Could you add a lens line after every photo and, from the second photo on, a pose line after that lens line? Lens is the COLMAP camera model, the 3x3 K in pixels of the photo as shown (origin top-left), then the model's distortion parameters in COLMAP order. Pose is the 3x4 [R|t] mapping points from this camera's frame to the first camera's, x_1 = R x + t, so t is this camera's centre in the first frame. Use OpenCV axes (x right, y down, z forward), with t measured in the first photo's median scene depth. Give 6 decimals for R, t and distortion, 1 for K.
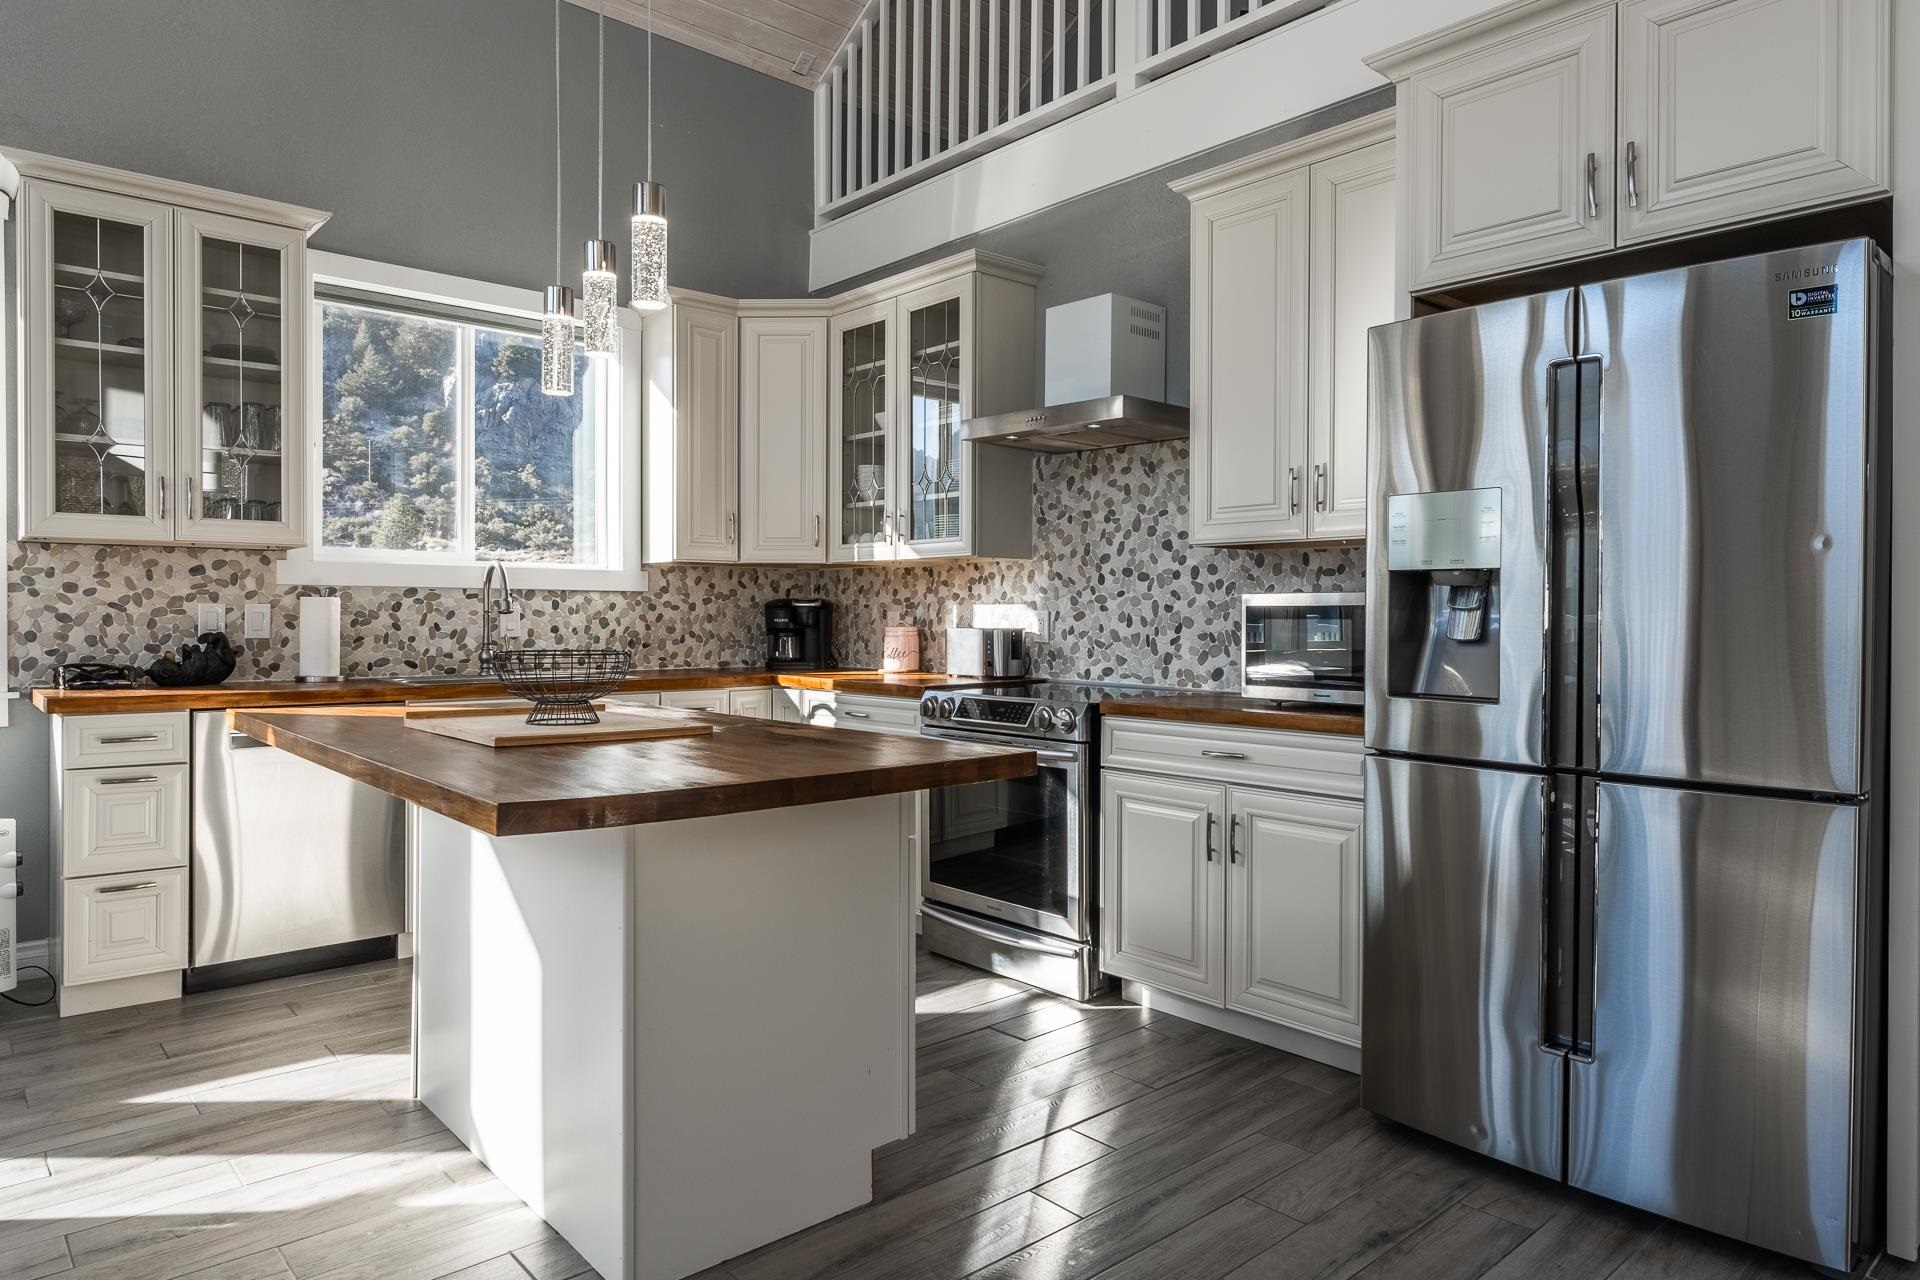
lens RADIAL K [[1169.0, 0, 963.1], [0, 1169.0, 624.2], [0, 0, 1]] dist [-0.000296, -0.000326]
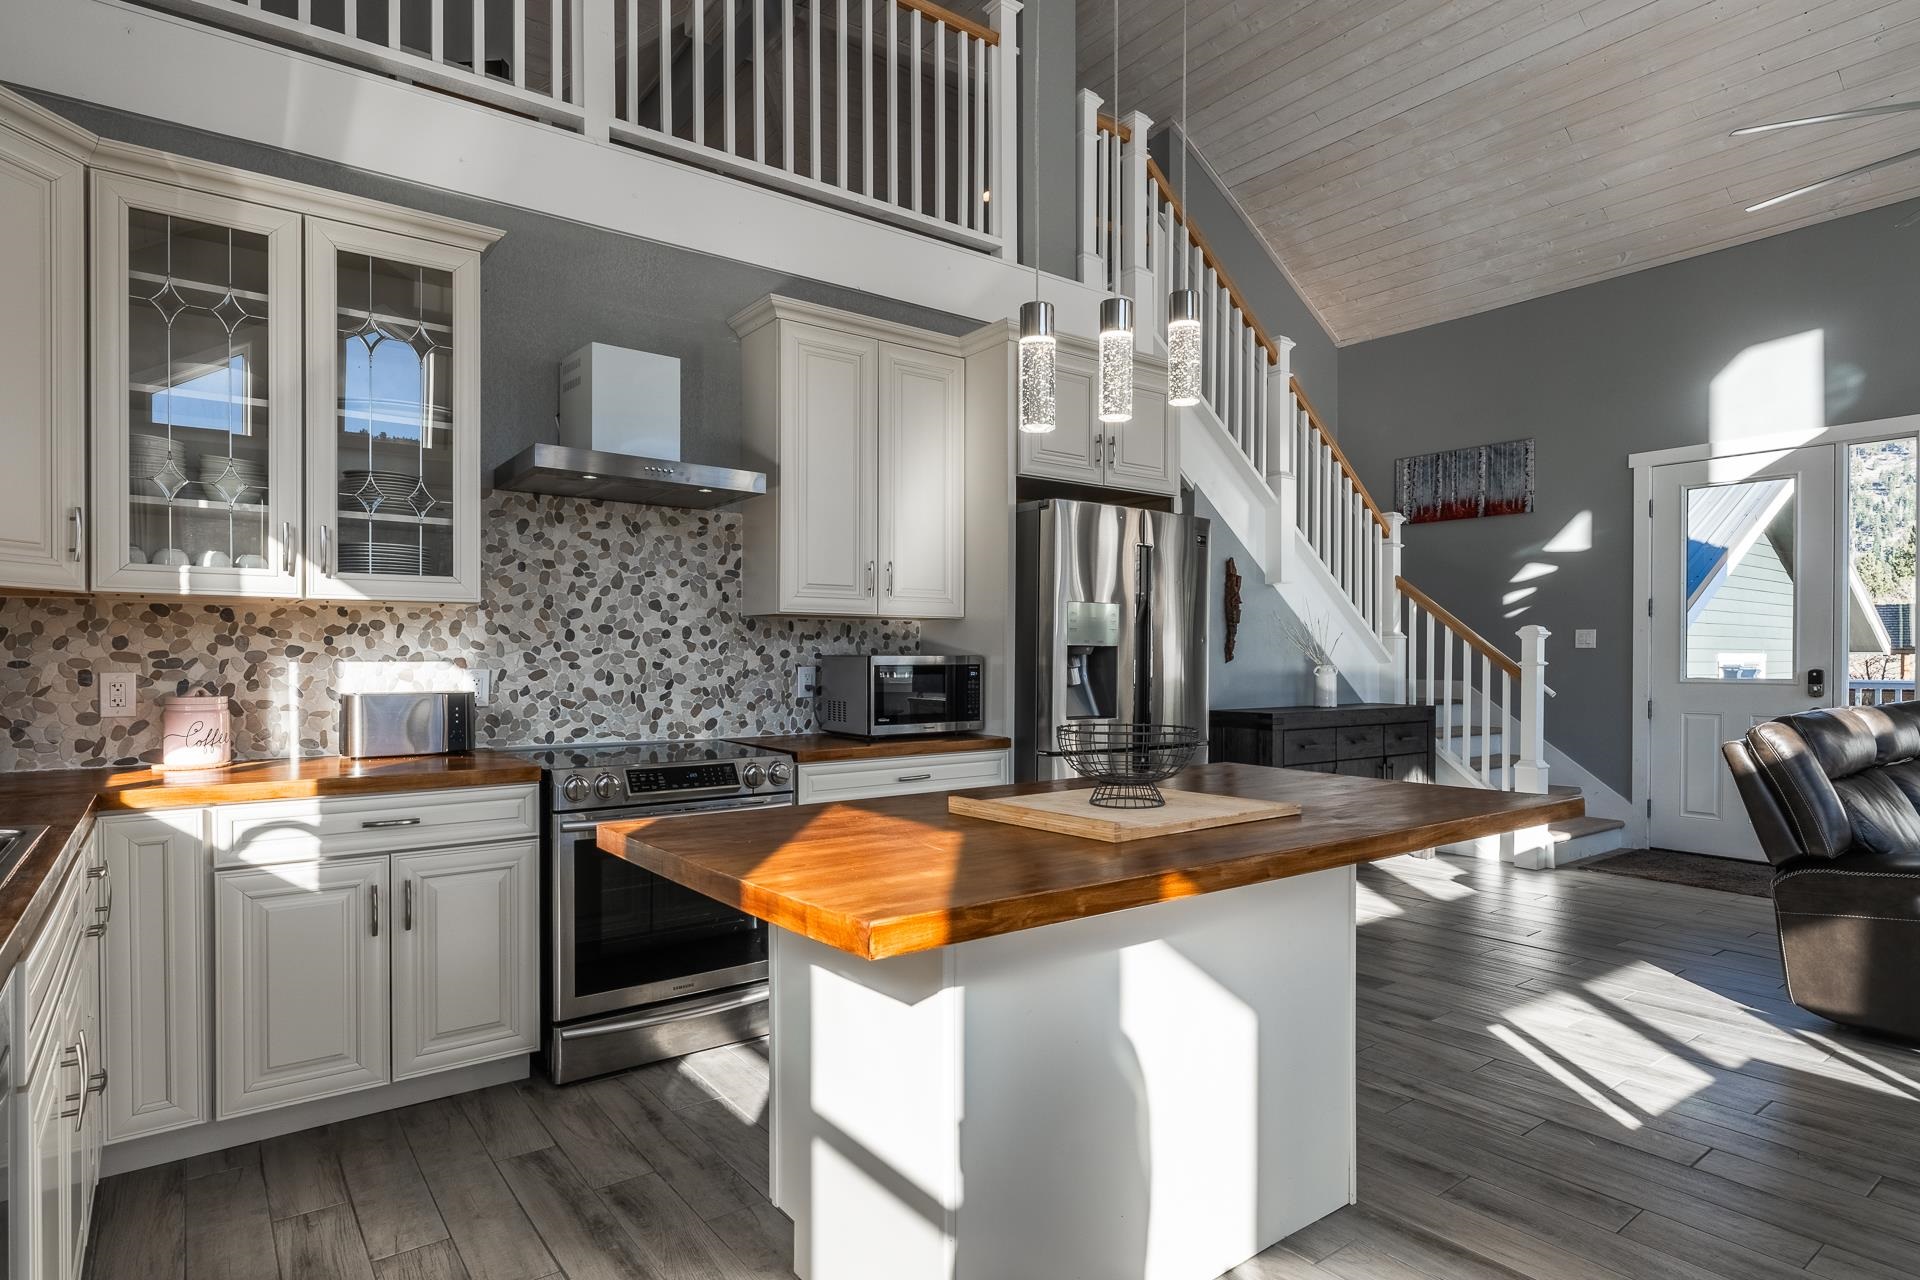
lens RADIAL K [[1016.8, 0, 961.1], [0, 1016.8, 660.3], [0, 0, 1]] dist [-0.001661, -0.000561]
pose [[0.088664, -0.008772, 0.996023, -0.676484], [0.007461, 0.999939, 0.008142, -0.022743], [-0.996034, 0.006709, 0.088724, 0.618813]]
